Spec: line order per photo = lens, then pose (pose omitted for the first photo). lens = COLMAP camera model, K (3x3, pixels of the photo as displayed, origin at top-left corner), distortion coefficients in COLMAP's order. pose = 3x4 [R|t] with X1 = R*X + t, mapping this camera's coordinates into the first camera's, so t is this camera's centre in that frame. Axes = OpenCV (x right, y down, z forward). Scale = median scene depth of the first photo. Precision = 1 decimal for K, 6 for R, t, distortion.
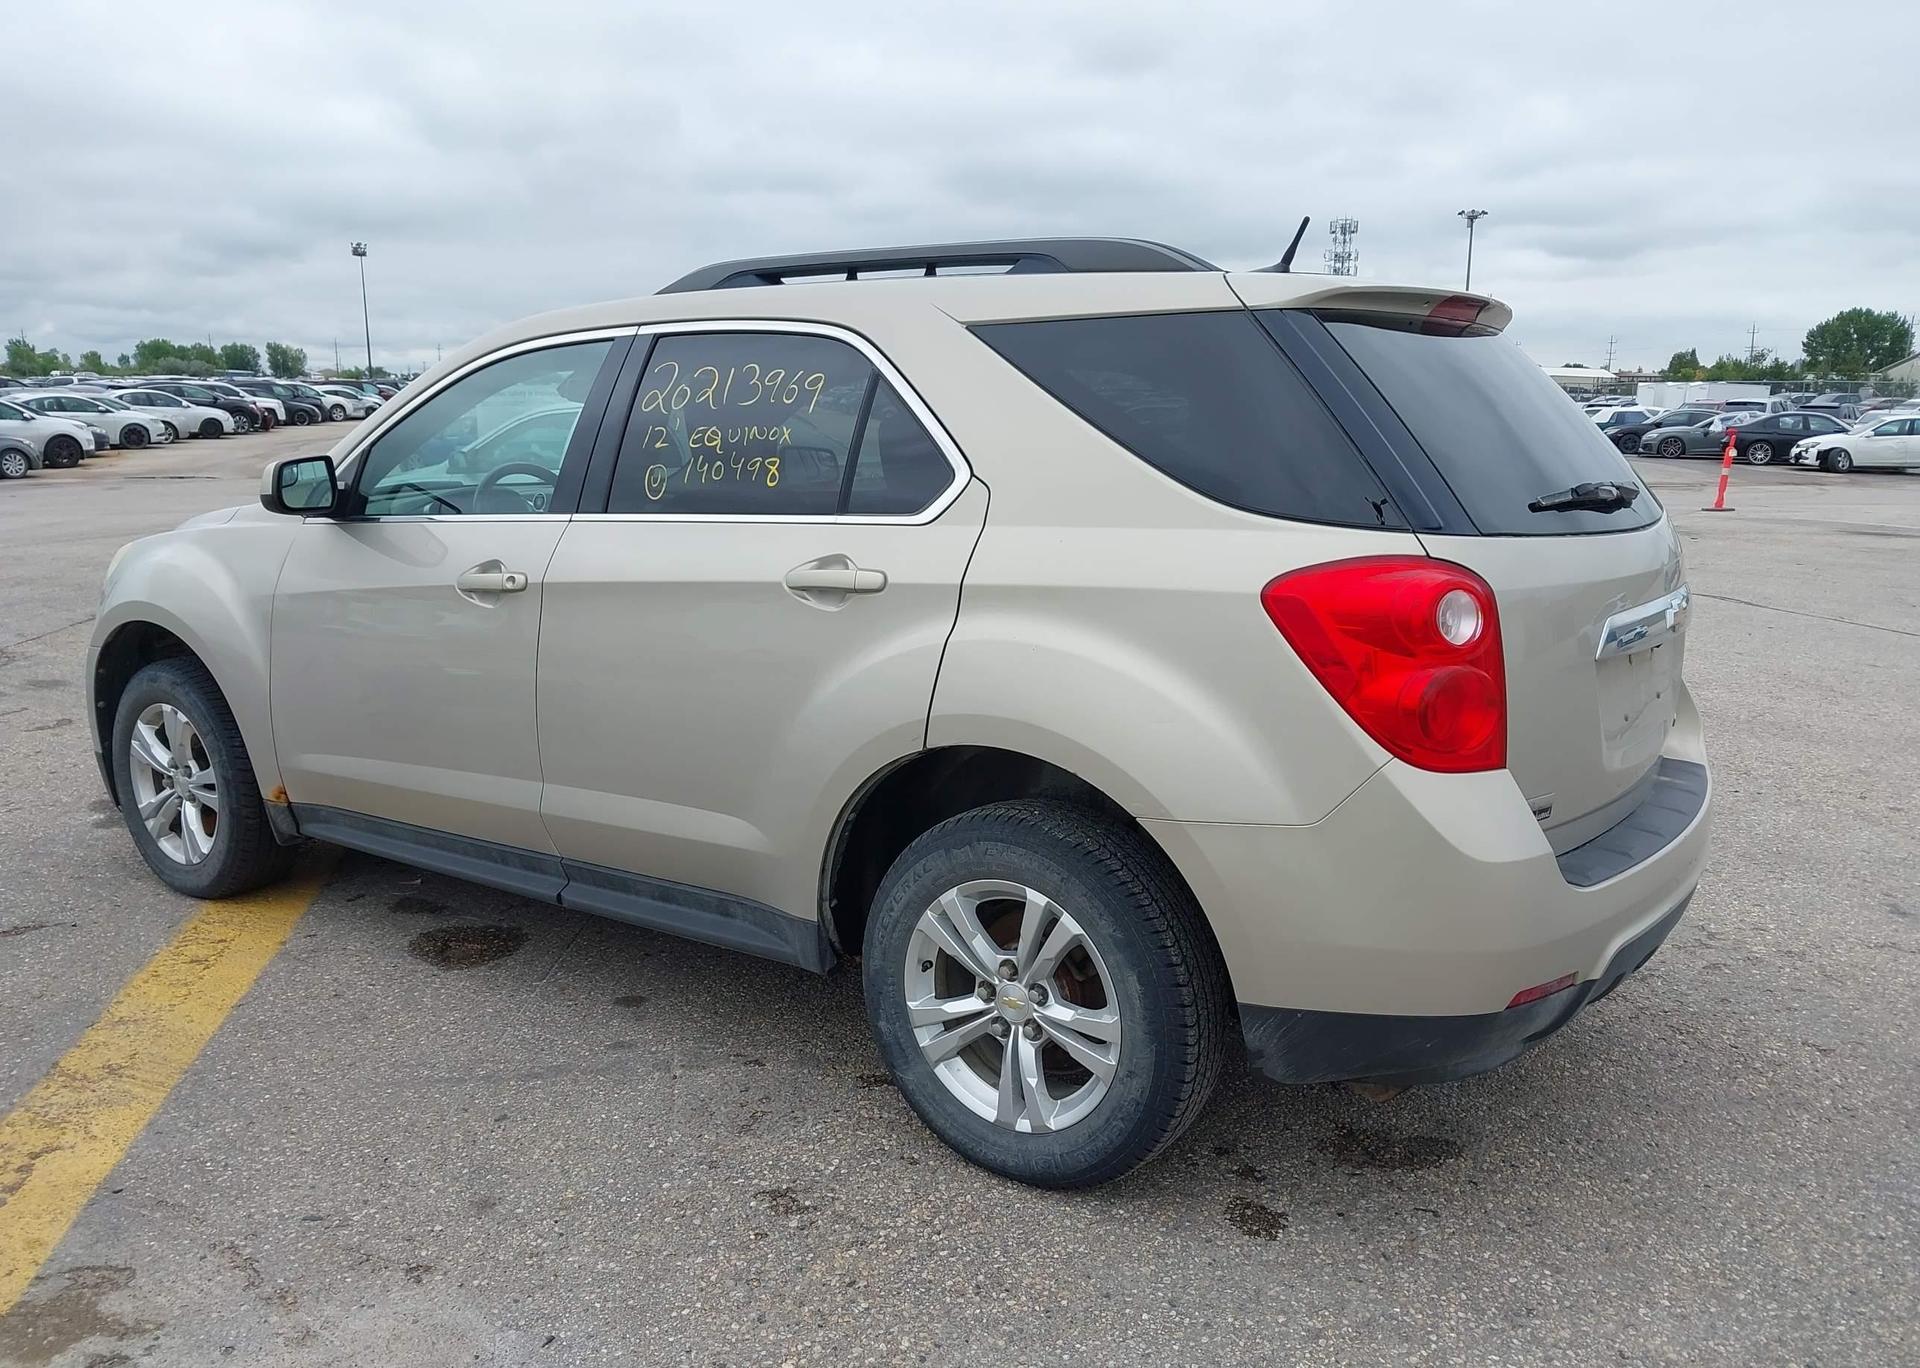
lens RADIAL K [[1565.9, 0, 977.6], [0, 1565.9, 745.6], [0, 0, 1]] dist [0.008141, -0.010671]
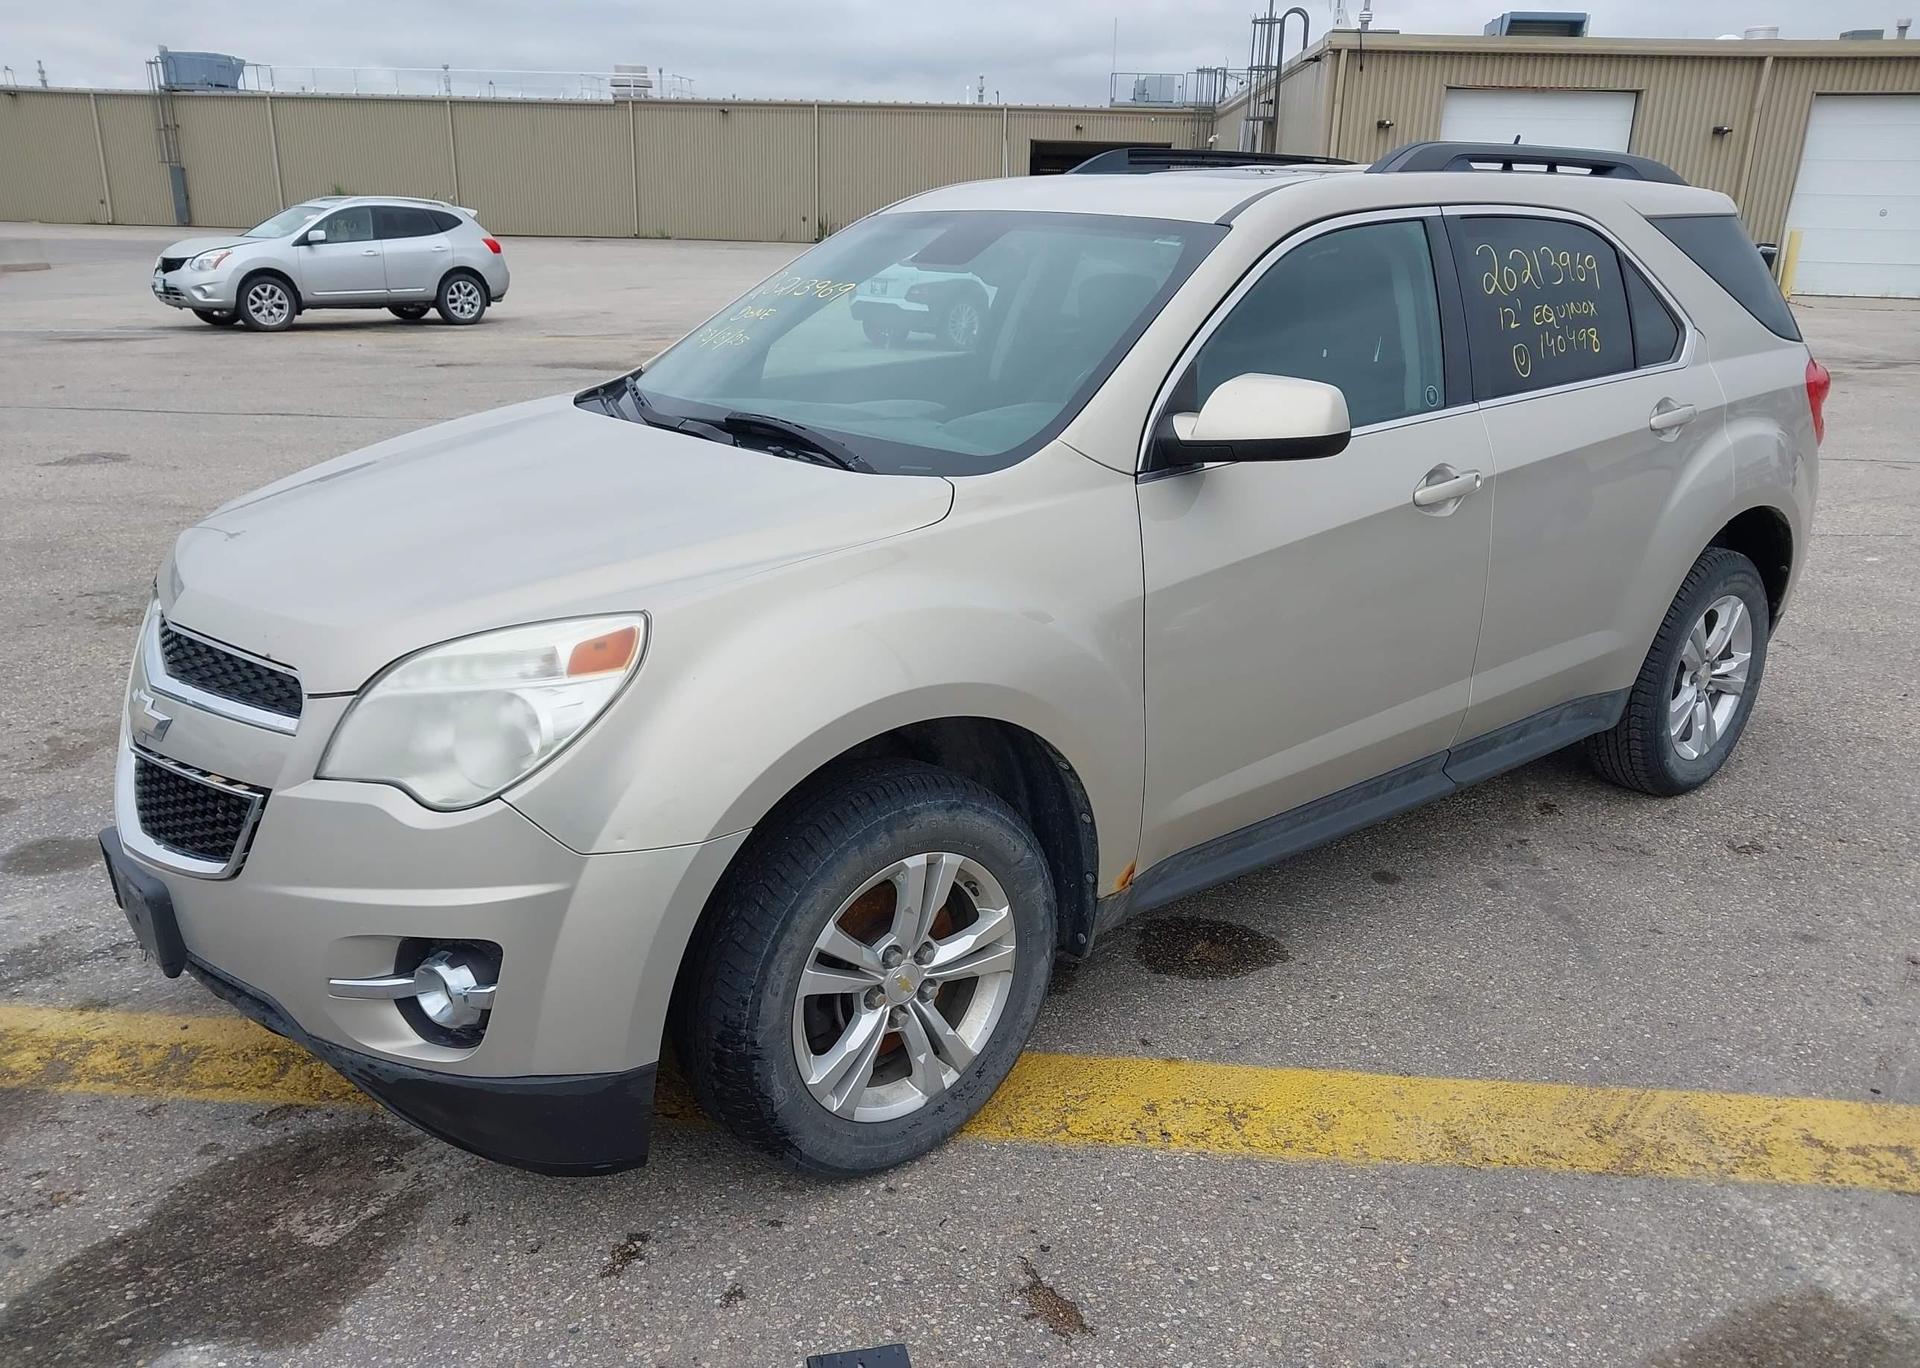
lens RADIAL K [[1565.9, 0, 977.6], [0, 1565.9, 745.6], [0, 0, 1]] dist [0.008141, -0.010671]
pose [[0.233462, -0.317824, 0.918958, -1.496692], [0.193265, 0.941385, 0.276482, -0.317634], [-0.952966, 0.113054, 0.281202, 1.190772]]
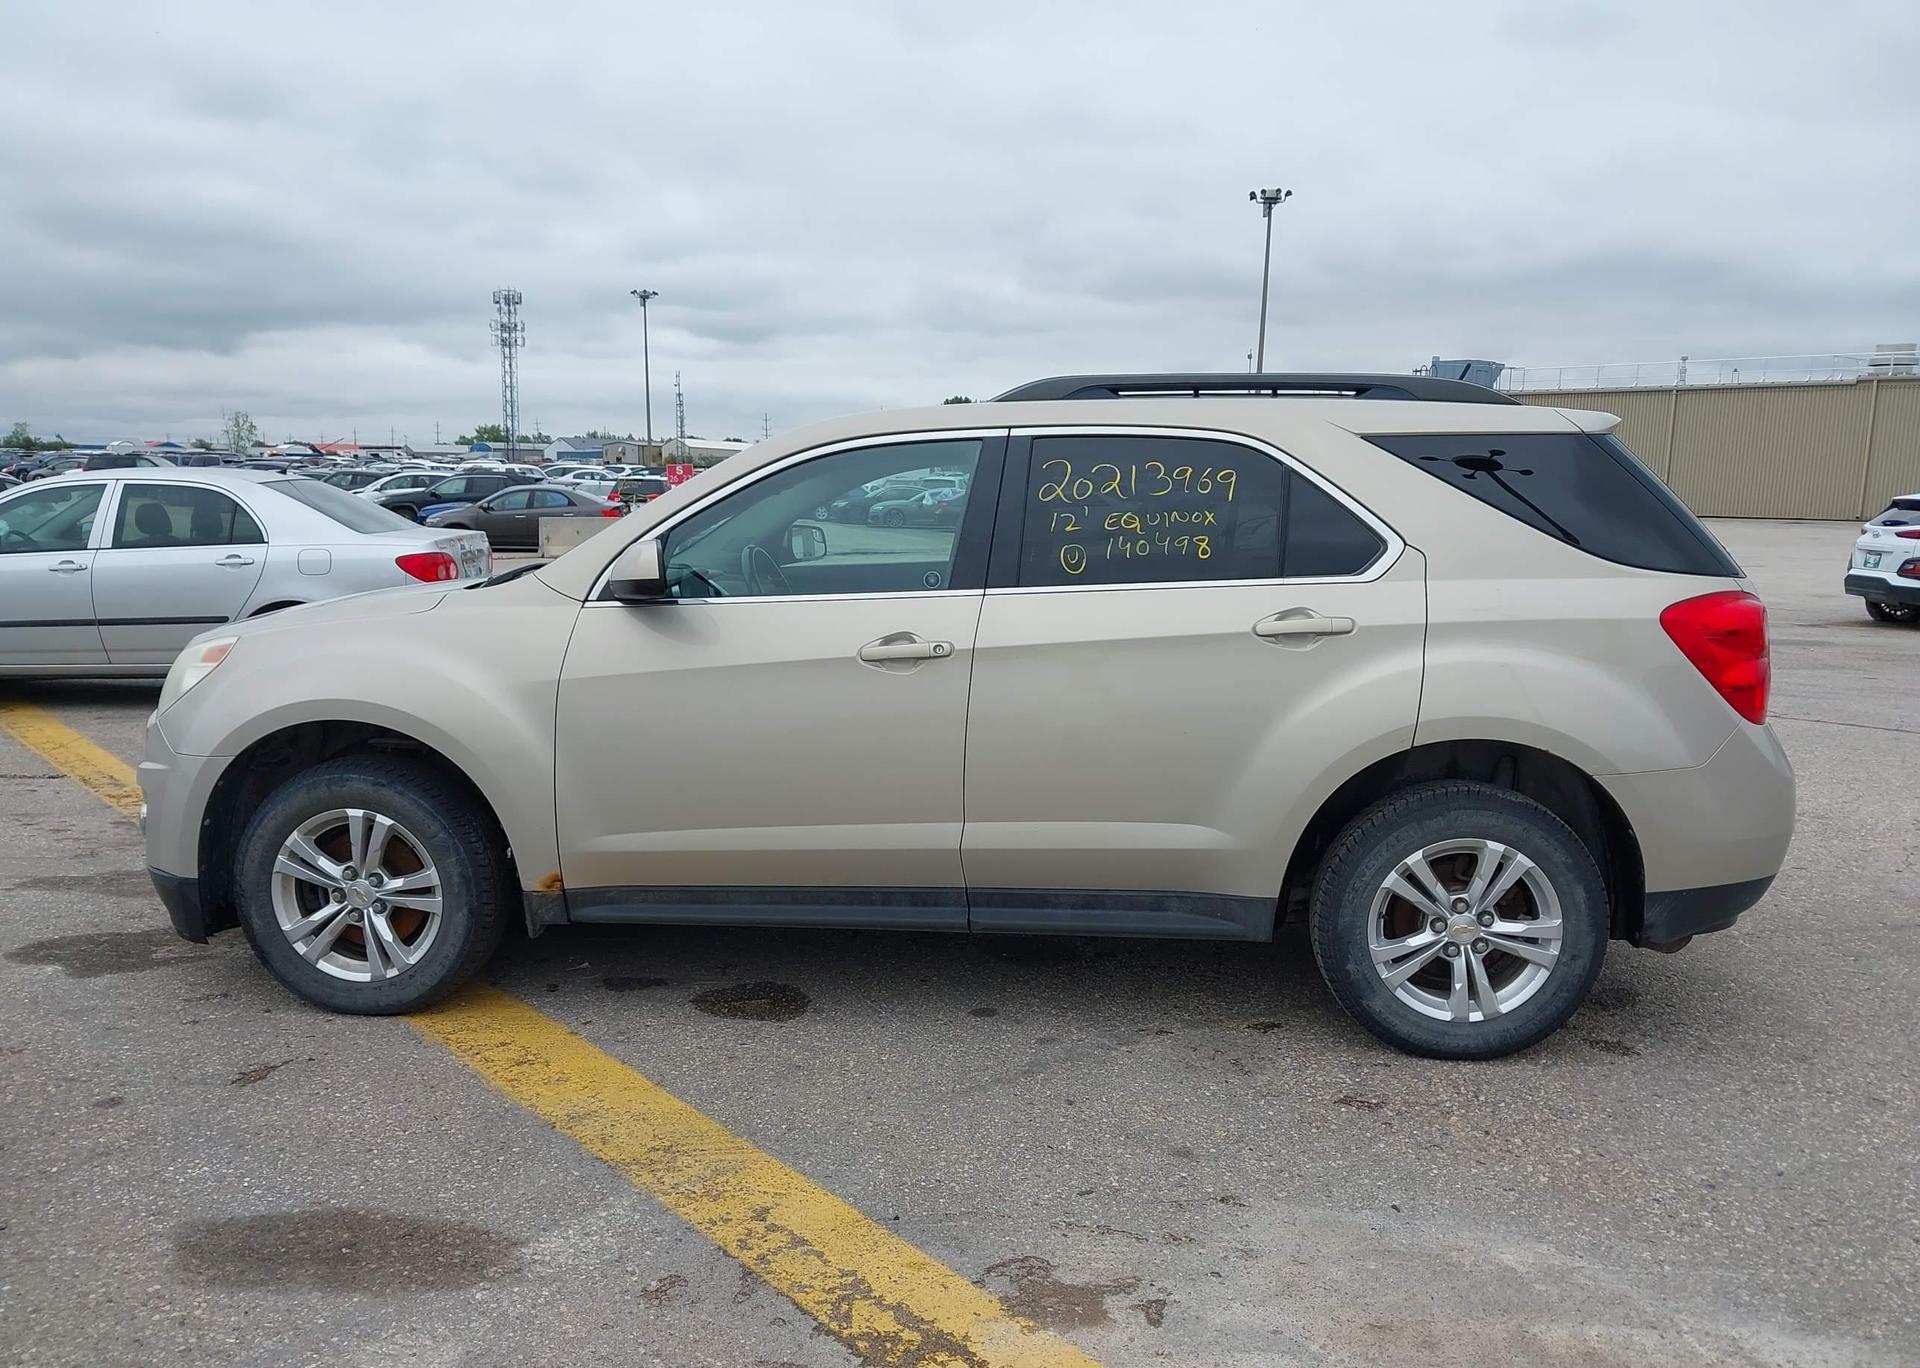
lens RADIAL K [[1565.9, 0, 977.6], [0, 1565.9, 745.6], [0, 0, 1]] dist [0.008141, -0.010671]
pose [[0.863080, -0.082783, 0.498236, -0.965696], [0.103585, 0.994519, -0.014195, -0.018388], [-0.494330, 0.063861, 0.866925, 0.007976]]
